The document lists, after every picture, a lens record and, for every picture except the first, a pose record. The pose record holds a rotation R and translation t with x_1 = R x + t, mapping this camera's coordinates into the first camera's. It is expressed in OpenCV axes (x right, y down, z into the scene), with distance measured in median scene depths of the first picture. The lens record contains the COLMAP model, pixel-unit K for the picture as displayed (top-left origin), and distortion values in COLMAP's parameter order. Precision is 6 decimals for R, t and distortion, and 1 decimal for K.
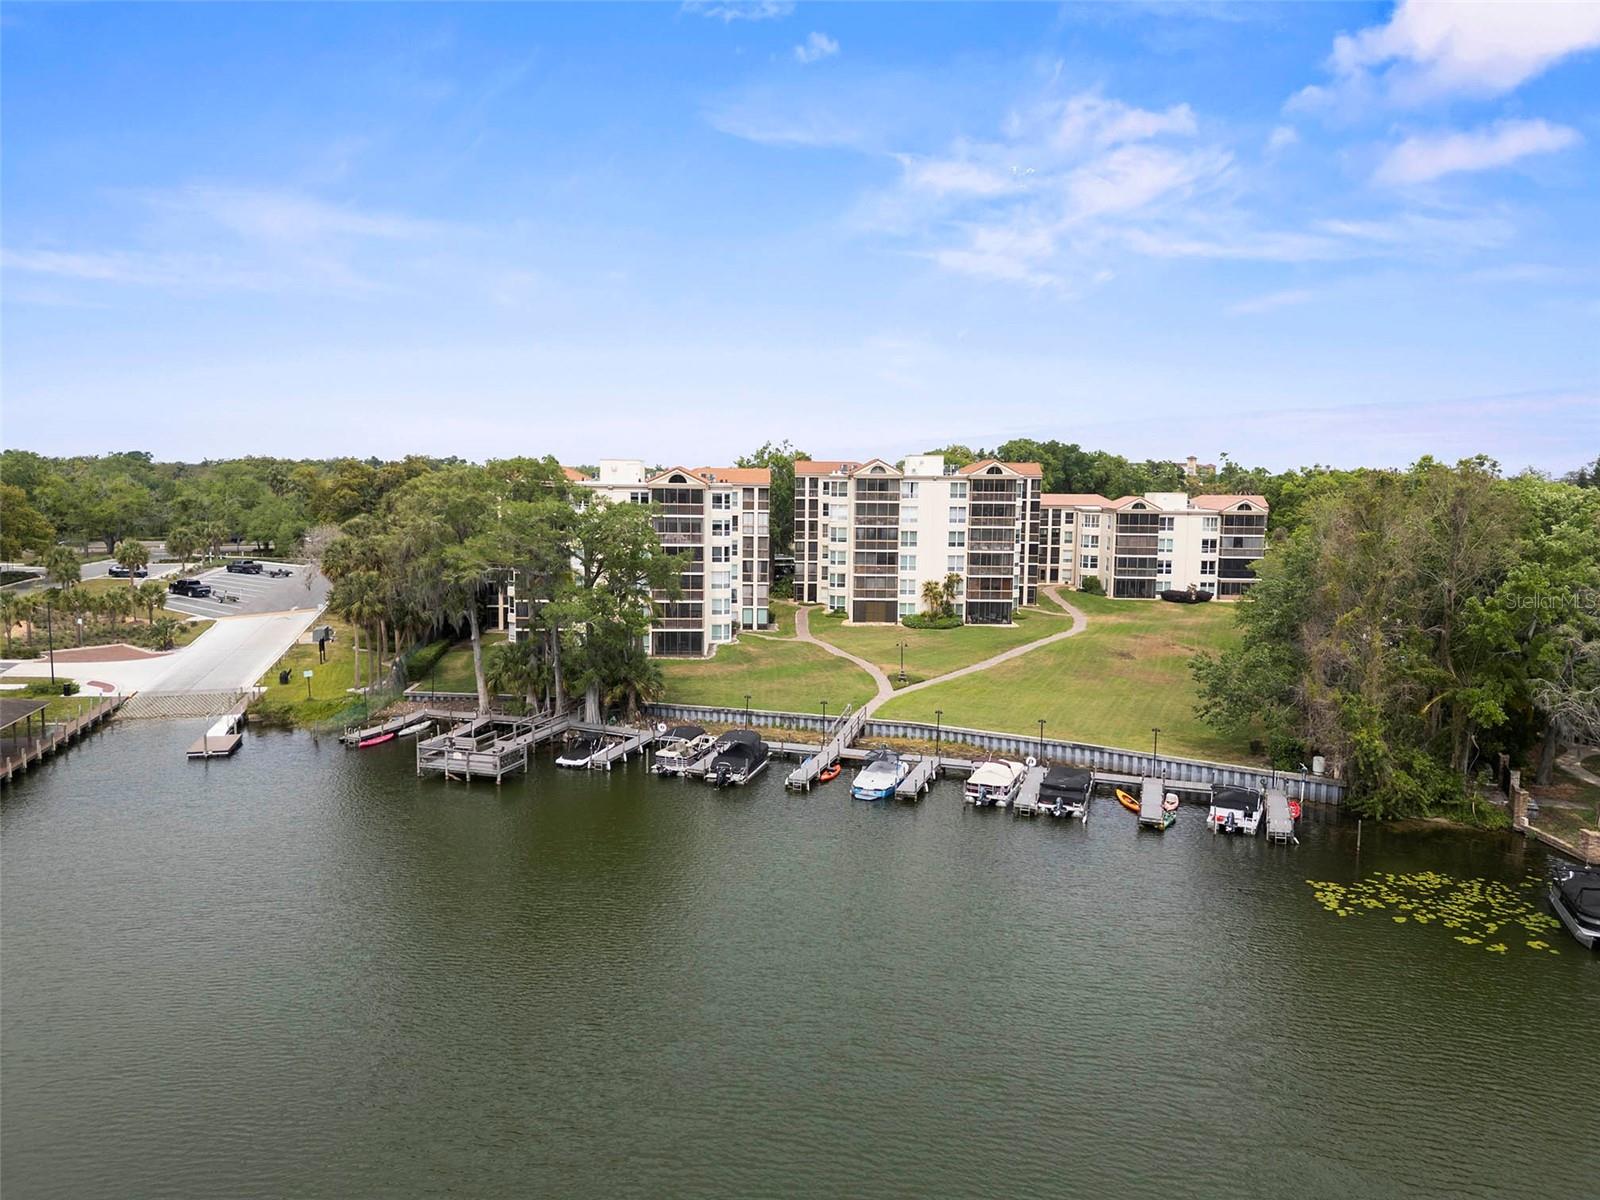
lens RADIAL K [[1103.7, 0, 800.0], [0, 1103.7, 600.0], [0, 0, 1]] dist [0.057167, -0.076389]
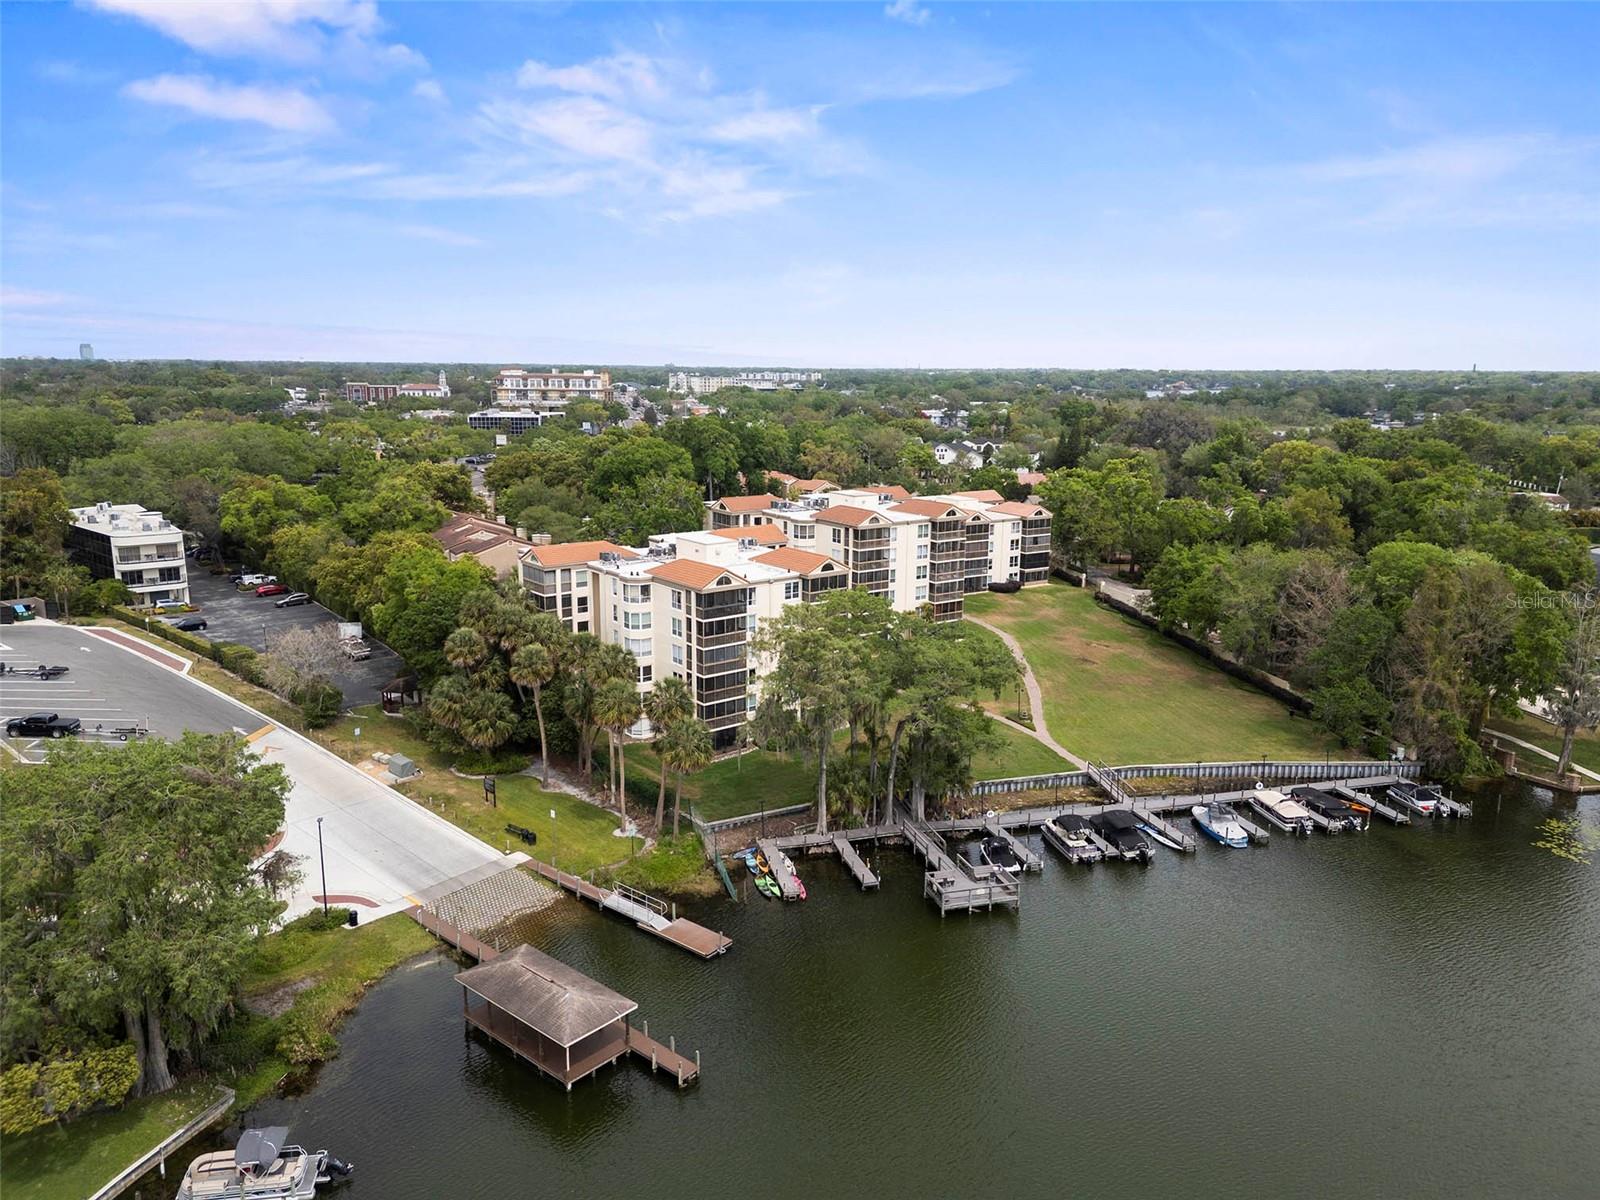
lens RADIAL K [[1103.7, 0, 800.0], [0, 1103.7, 600.0], [0, 0, 1]] dist [0.057167, -0.076389]
pose [[0.826411, -0.119691, 0.550199, -0.534927], [0.064172, 0.990800, 0.119151, -0.153093], [-0.559398, -0.063161, 0.826489, 0.098813]]
